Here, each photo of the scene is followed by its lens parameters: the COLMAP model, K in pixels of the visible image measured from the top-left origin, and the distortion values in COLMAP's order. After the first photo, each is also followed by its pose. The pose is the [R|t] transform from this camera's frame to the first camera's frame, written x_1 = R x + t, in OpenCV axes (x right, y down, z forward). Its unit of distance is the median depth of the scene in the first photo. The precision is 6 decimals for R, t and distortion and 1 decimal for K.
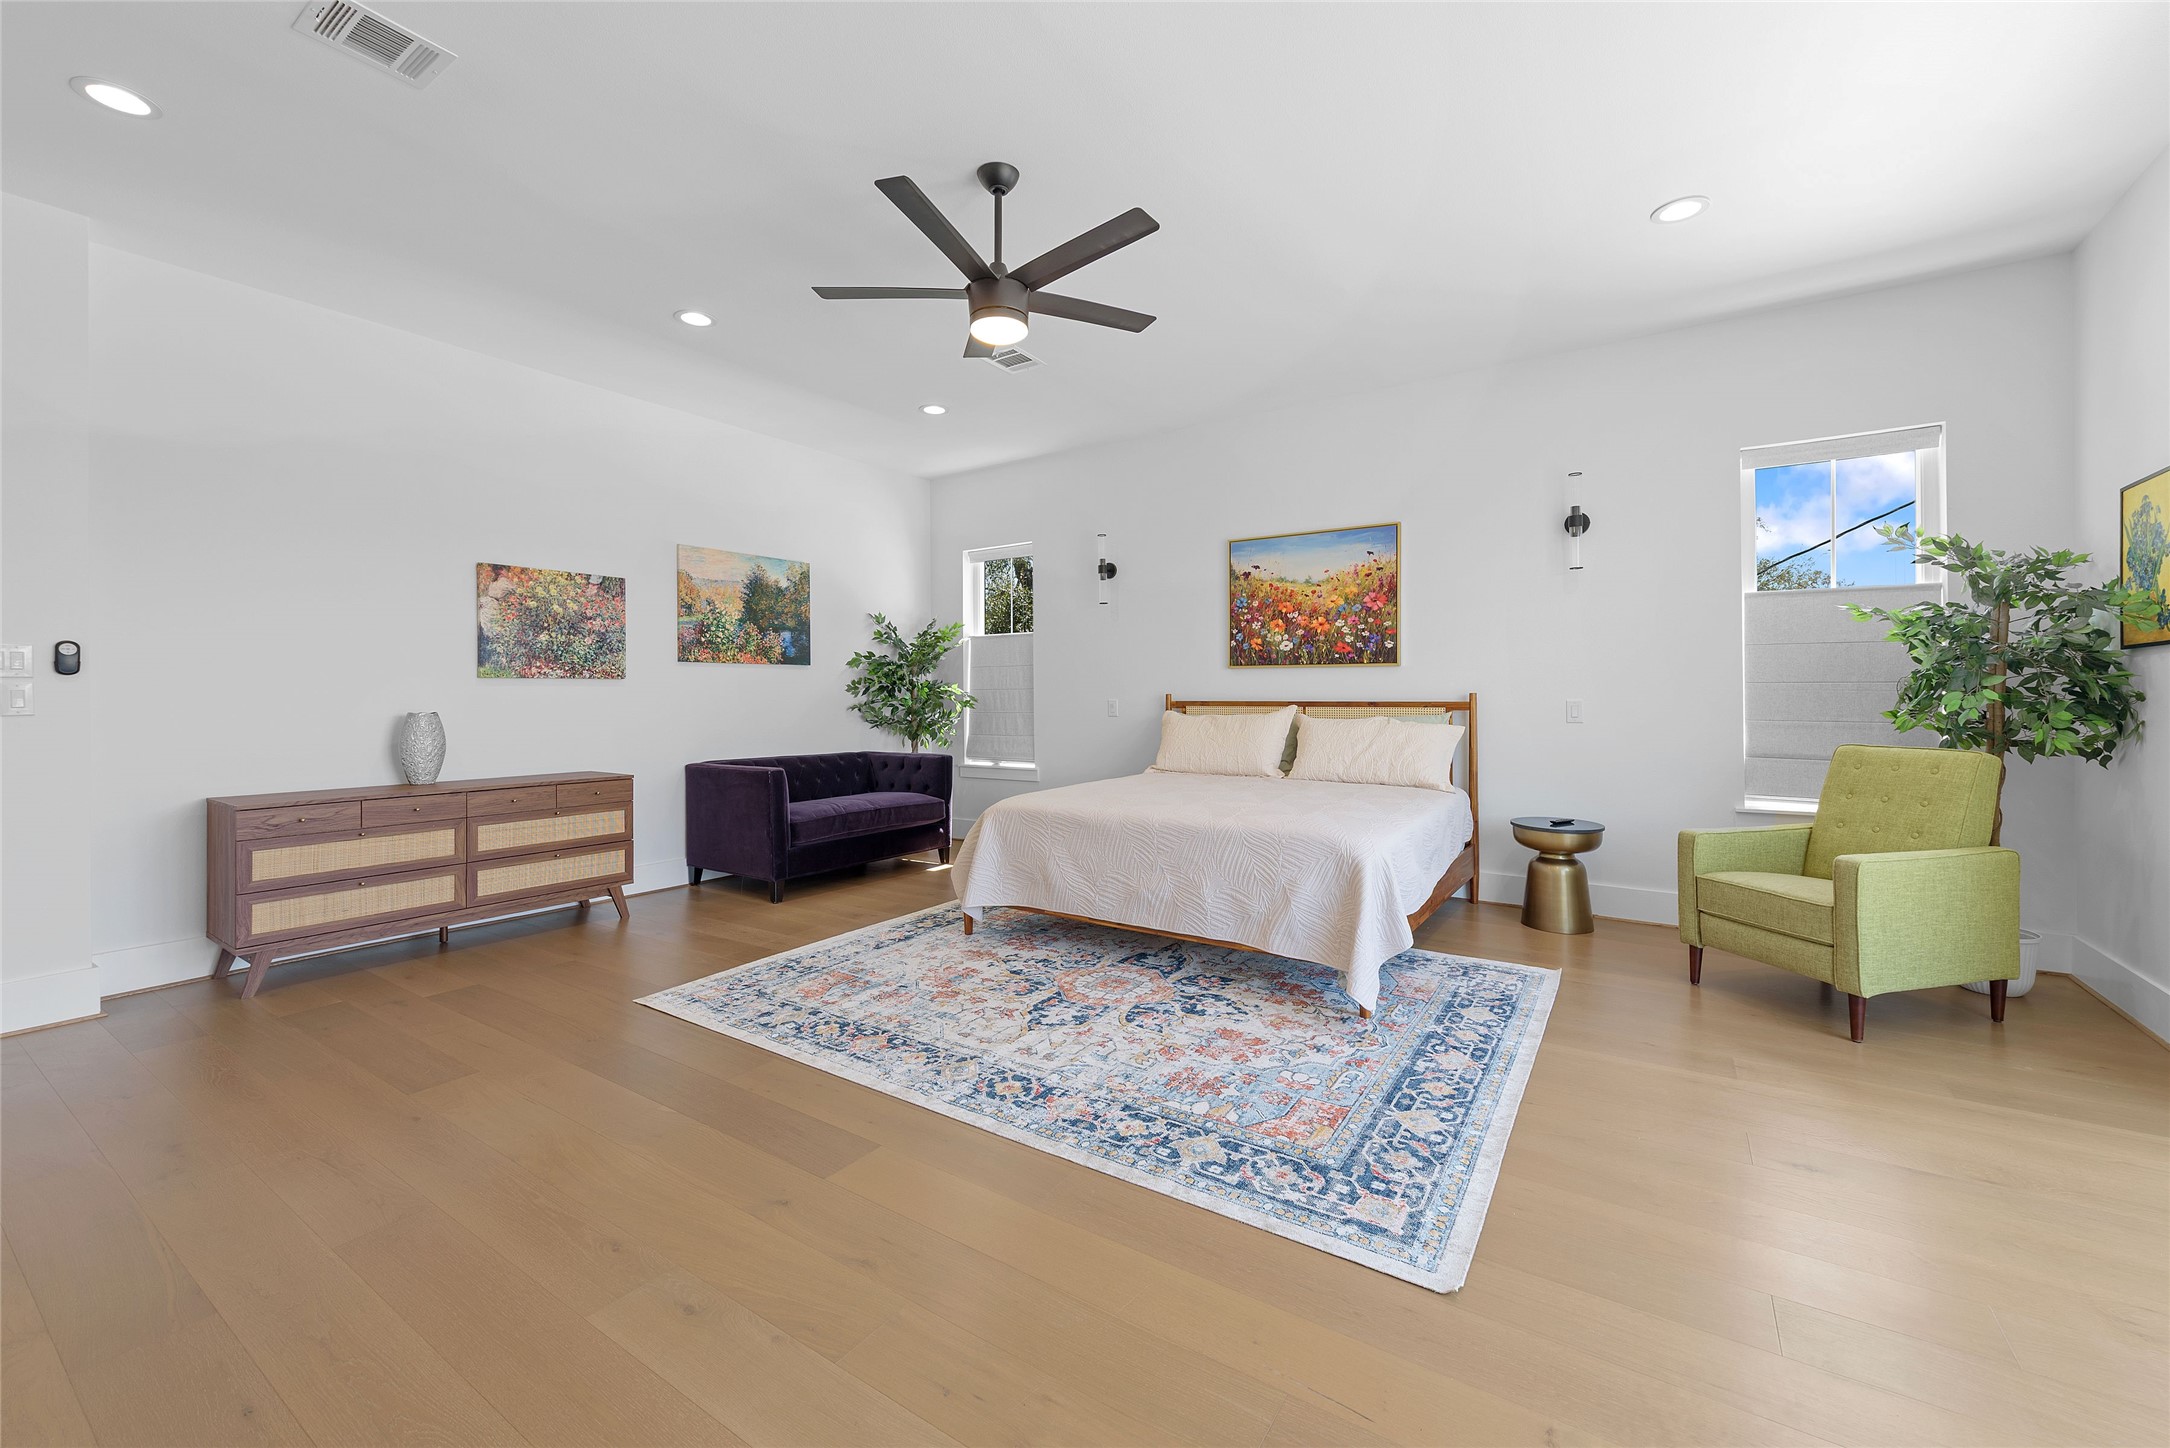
lens RADIAL K [[850.2, 0, 1088.4], [0, 850.2, 691.0], [0, 0, 1]] dist [0.008235, -0.000237]
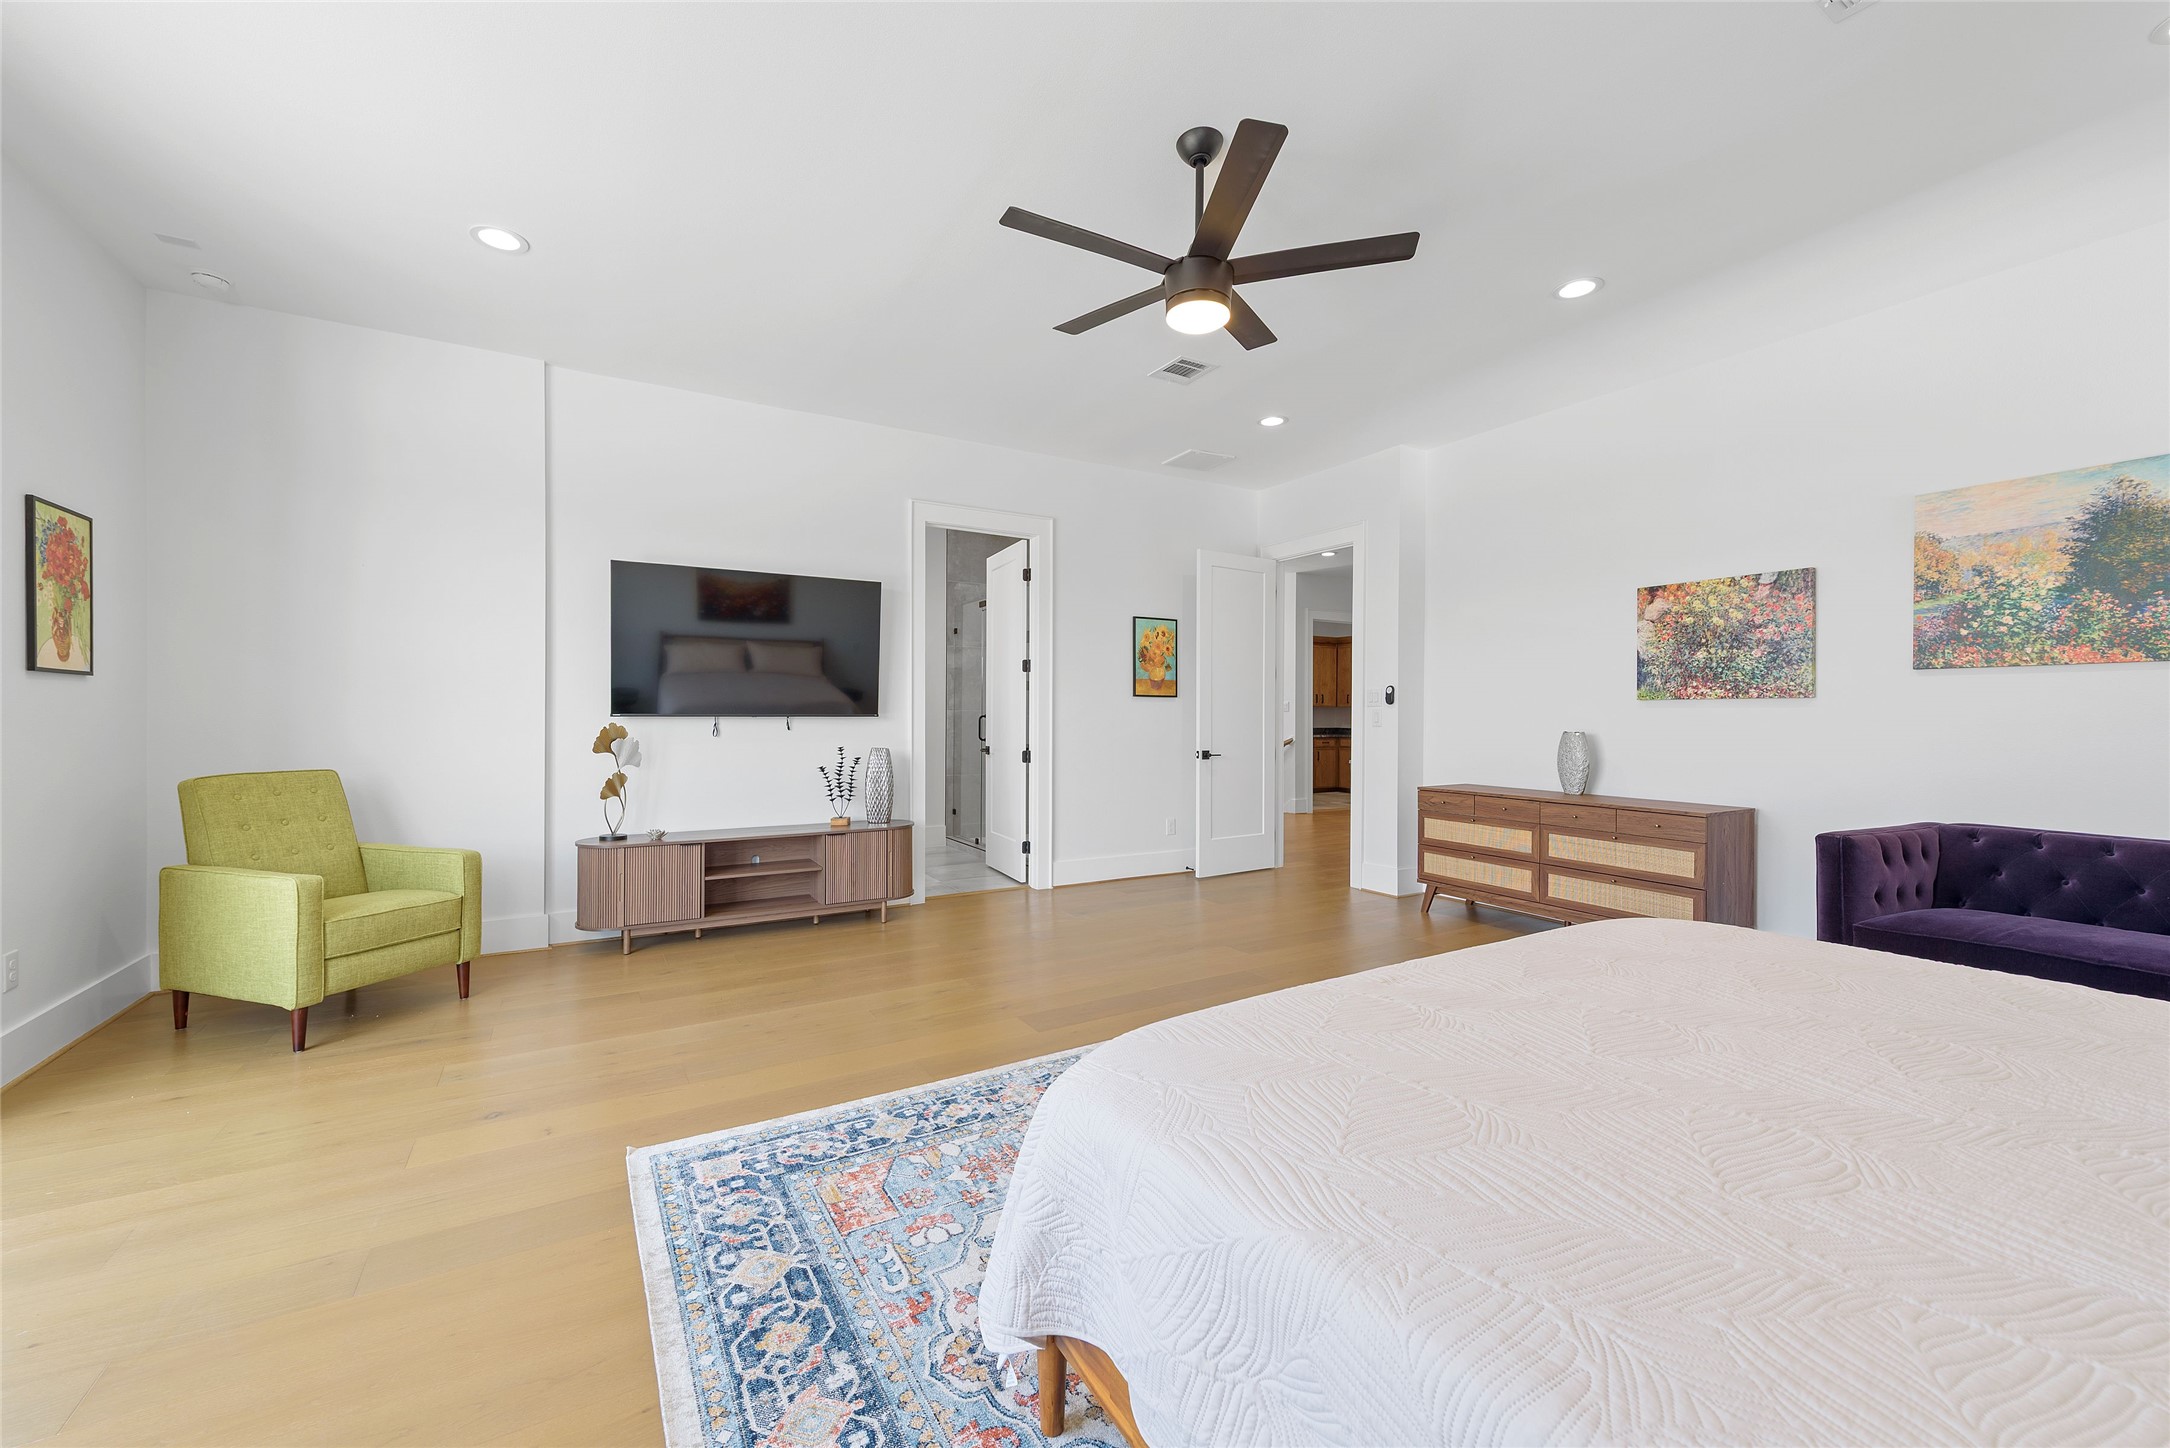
lens RADIAL K [[850.2, 0, 1083.9], [0, 850.2, 718.9], [0, 0, 1]] dist [0.008235, -0.000237]
pose [[-0.426219, 0.007016, -0.904593, 0.502688], [0.001157, 0.999973, 0.007211, -0.001102], [0.904619, 0.002026, -0.426216, 0.832909]]
